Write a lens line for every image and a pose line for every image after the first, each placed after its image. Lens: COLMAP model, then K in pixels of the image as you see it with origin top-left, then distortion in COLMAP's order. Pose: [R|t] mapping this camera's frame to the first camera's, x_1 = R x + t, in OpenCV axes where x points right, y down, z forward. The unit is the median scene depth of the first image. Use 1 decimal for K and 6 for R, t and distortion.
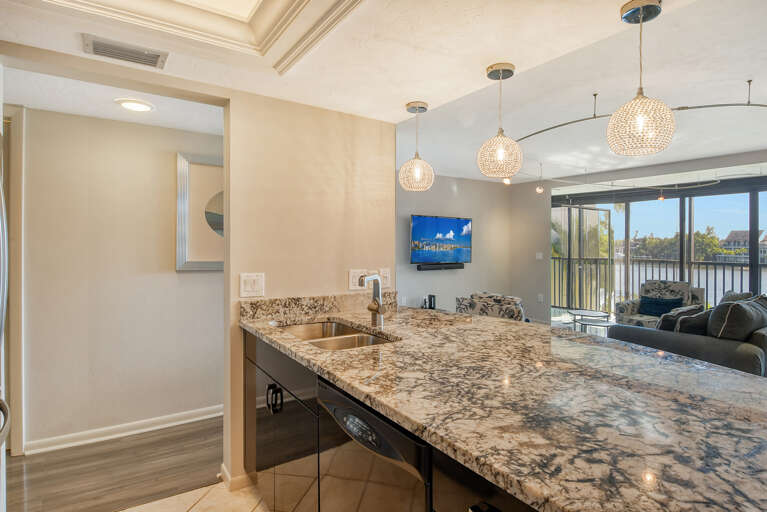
lens RADIAL K [[417.4, 0, 391.3], [0, 417.4, 252.9], [0, 0, 1]] dist [-0.004642, -0.003008]
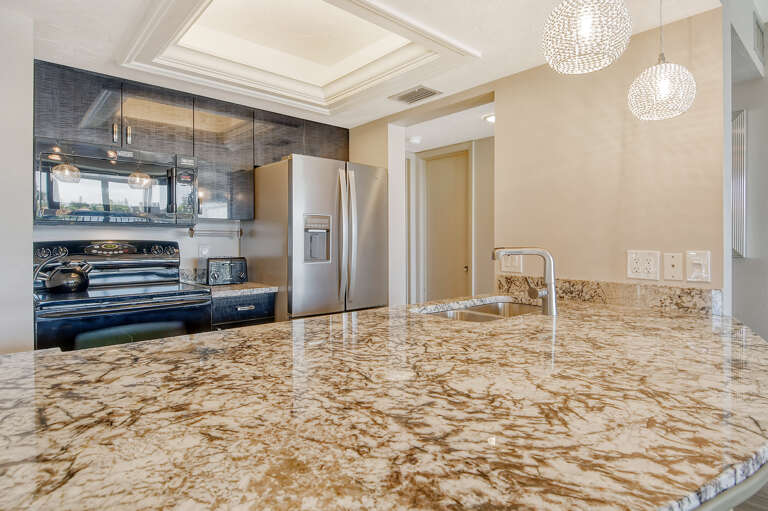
lens RADIAL K [[417.9, 0, 393.0], [0, 417.9, 248.9], [0, 0, 1]] dist [-0.004642, -0.003008]
pose [[0.142070, 0.001855, -0.989855, 0.480637], [-0.015013, 0.999887, -0.000281, 0.039318], [0.989743, 0.014901, 0.142081, 0.422030]]
